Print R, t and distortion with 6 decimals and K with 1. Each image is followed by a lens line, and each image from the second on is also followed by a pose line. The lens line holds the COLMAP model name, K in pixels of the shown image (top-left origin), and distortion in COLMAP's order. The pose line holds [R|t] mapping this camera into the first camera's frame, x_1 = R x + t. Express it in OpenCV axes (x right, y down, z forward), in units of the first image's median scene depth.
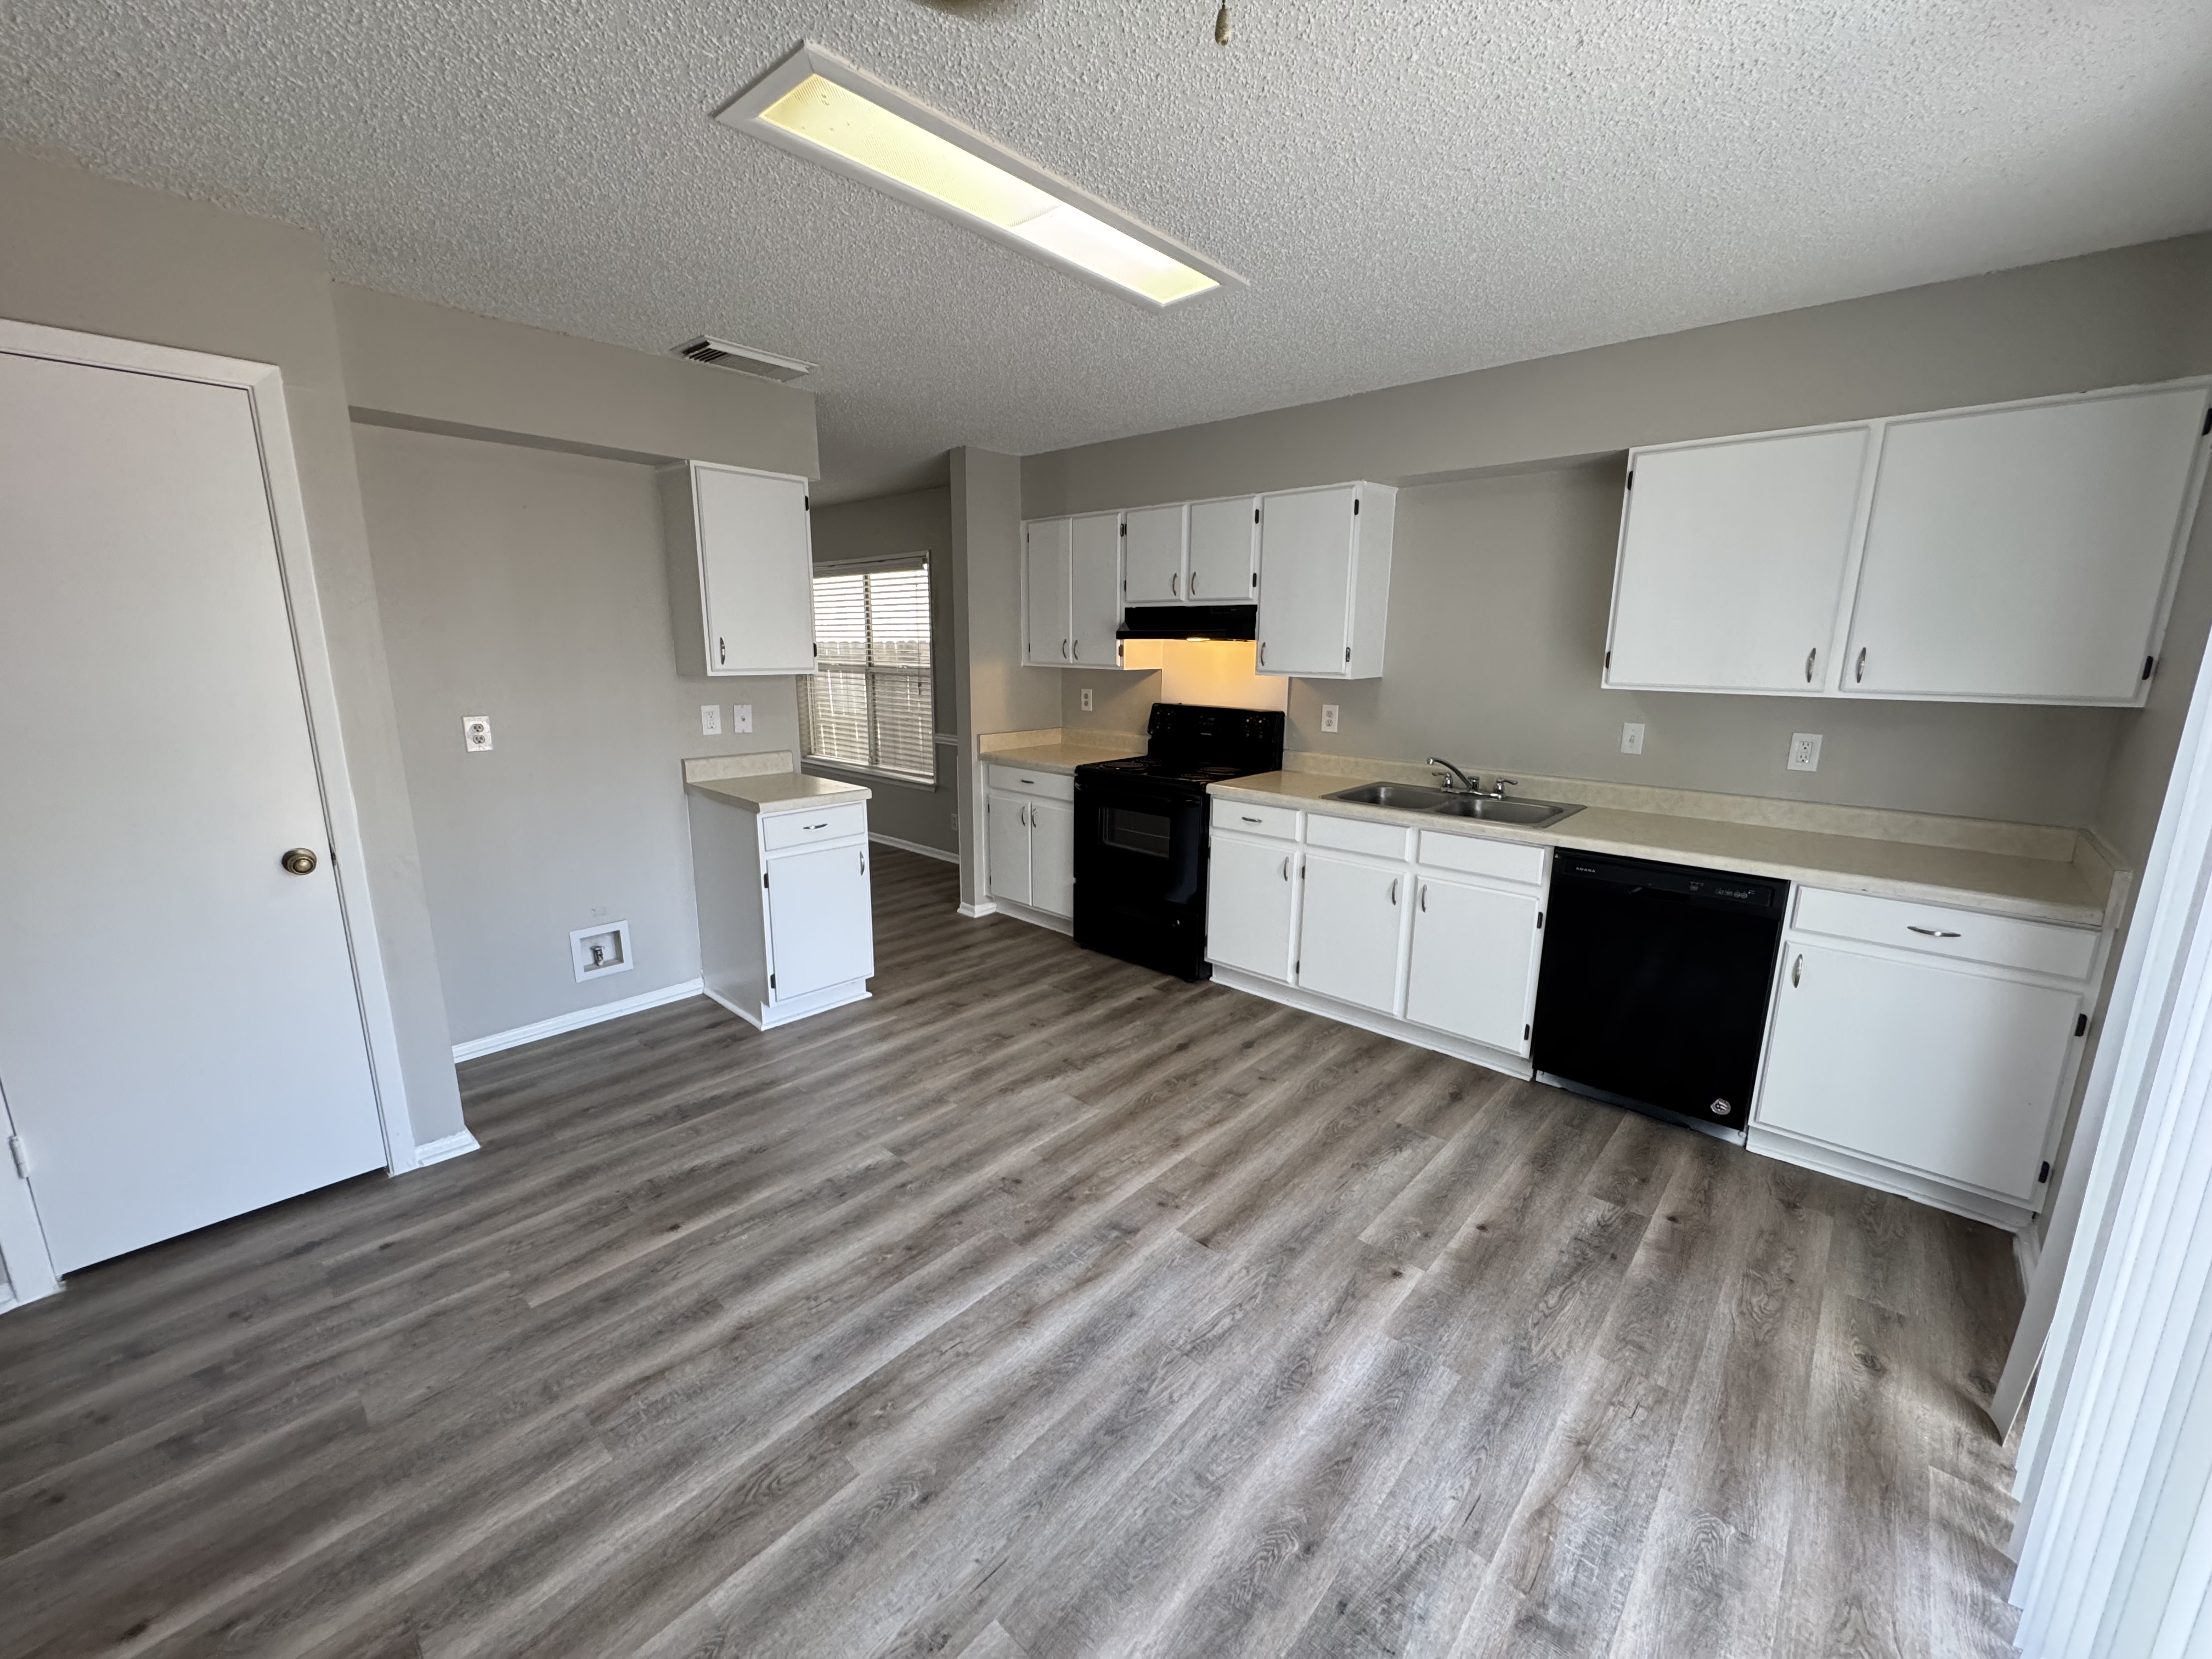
lens RADIAL K [[879.4, 0, 1102.4], [0, 879.4, 826.5], [0, 0, 1]] dist [-0.002382, 0.000617]
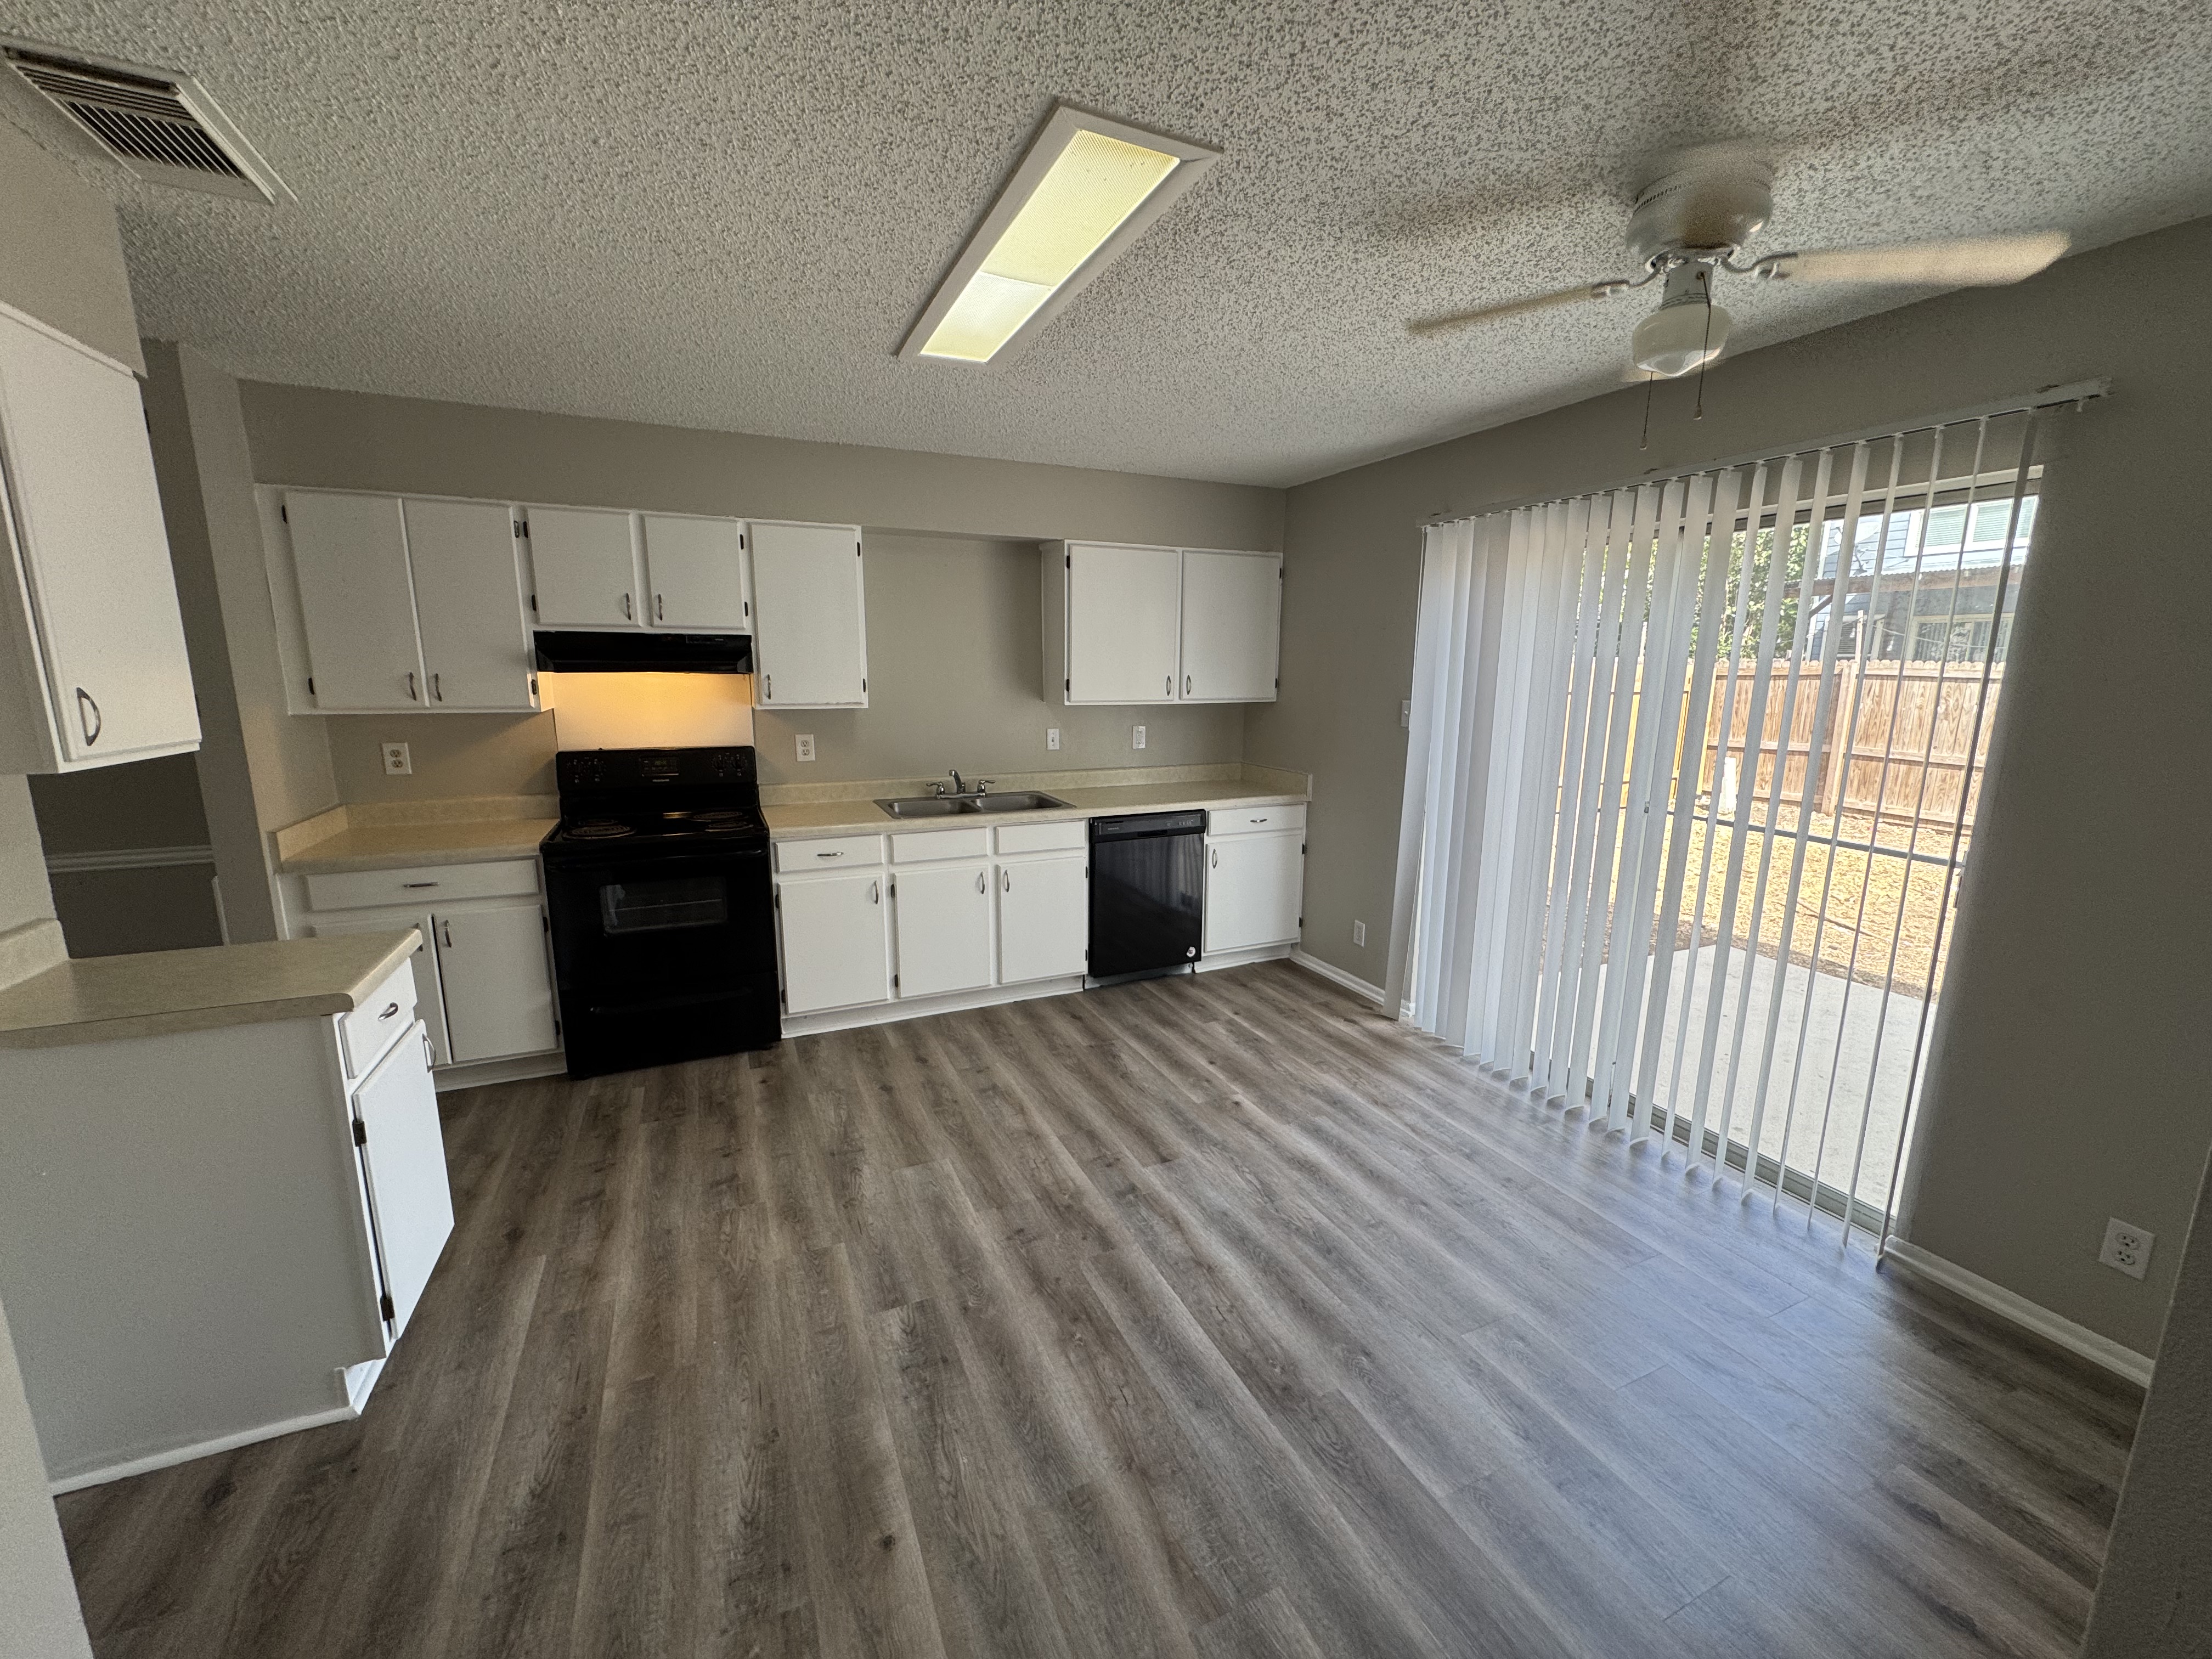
lens RADIAL K [[879.4, 0, 1112.0], [0, 879.4, 825.8], [0, 0, 1]] dist [-0.002382, 0.000617]
pose [[0.390635, -0.170573, 0.904604, -0.773465], [0.186698, 0.976940, 0.103591, -0.107397], [-0.901415, 0.128422, 0.413473, 0.396156]]
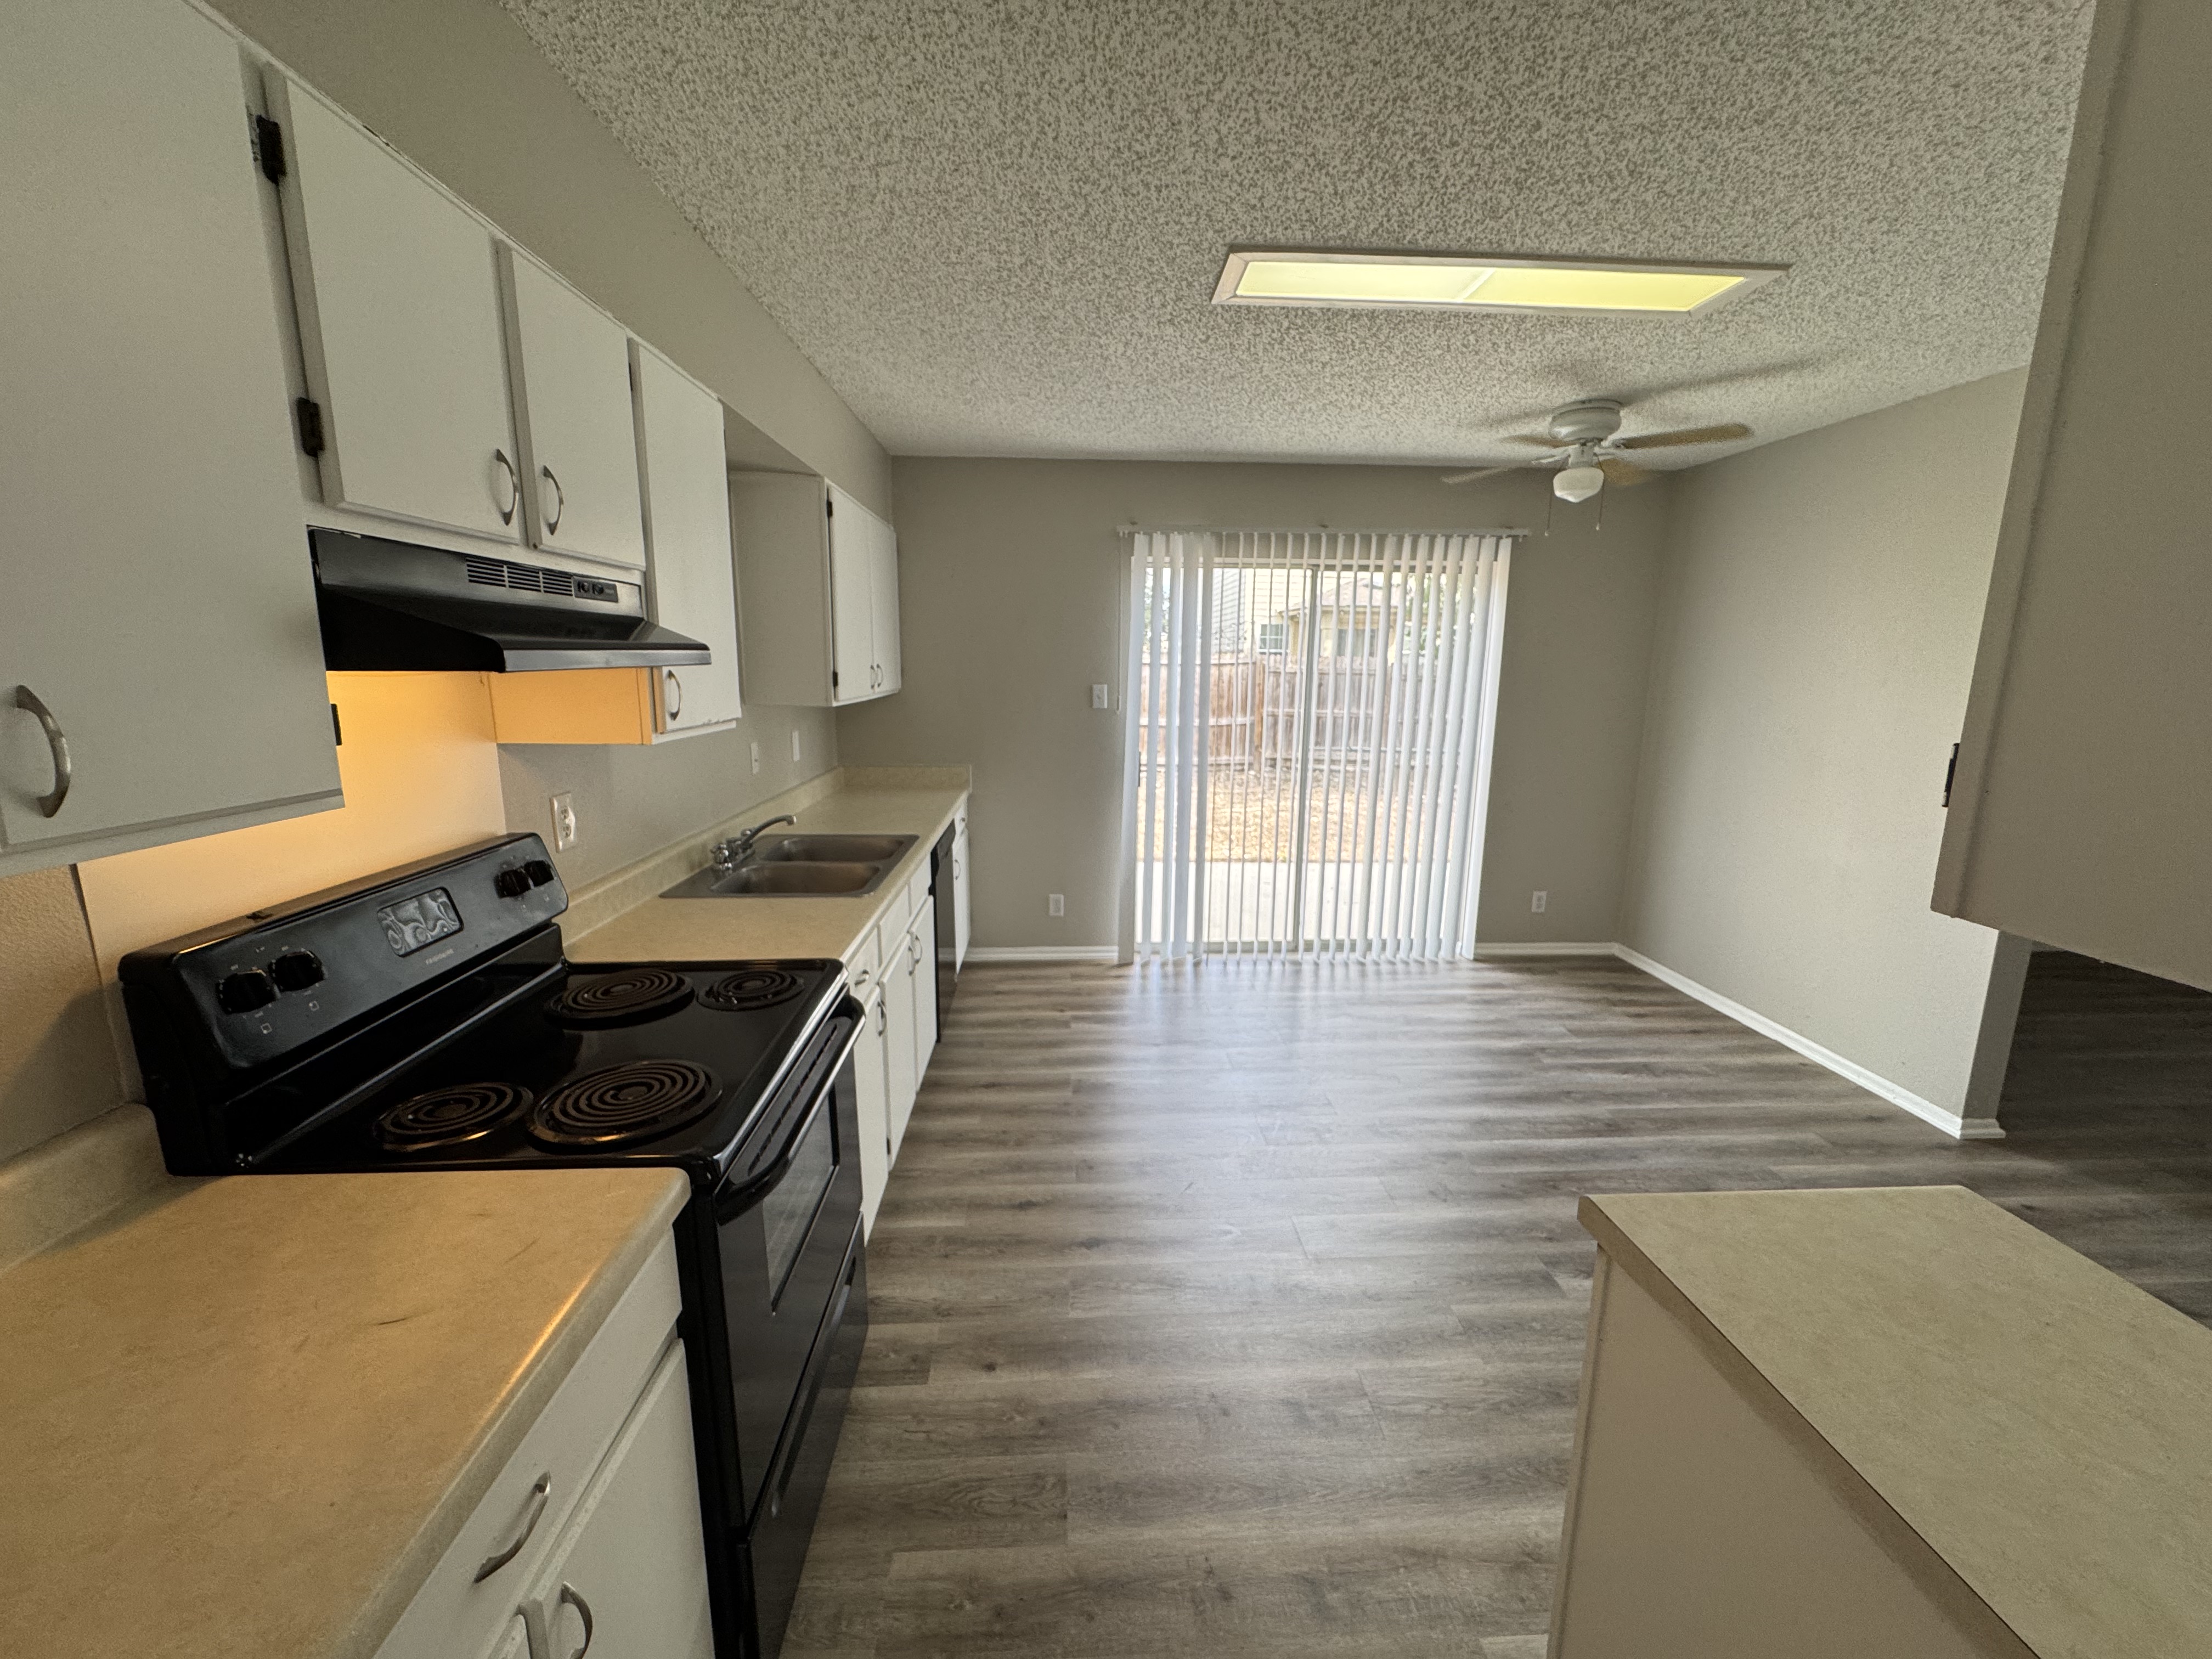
lens RADIAL K [[879.4, 0, 1103.5], [0, 879.4, 829.3], [0, 0, 1]] dist [-0.002382, 0.000617]
pose [[-0.708581, -0.146236, 0.690311, -0.423282], [0.133108, 0.933025, 0.334284, -0.351681], [-0.692962, 0.328754, -0.641658, 1.599652]]
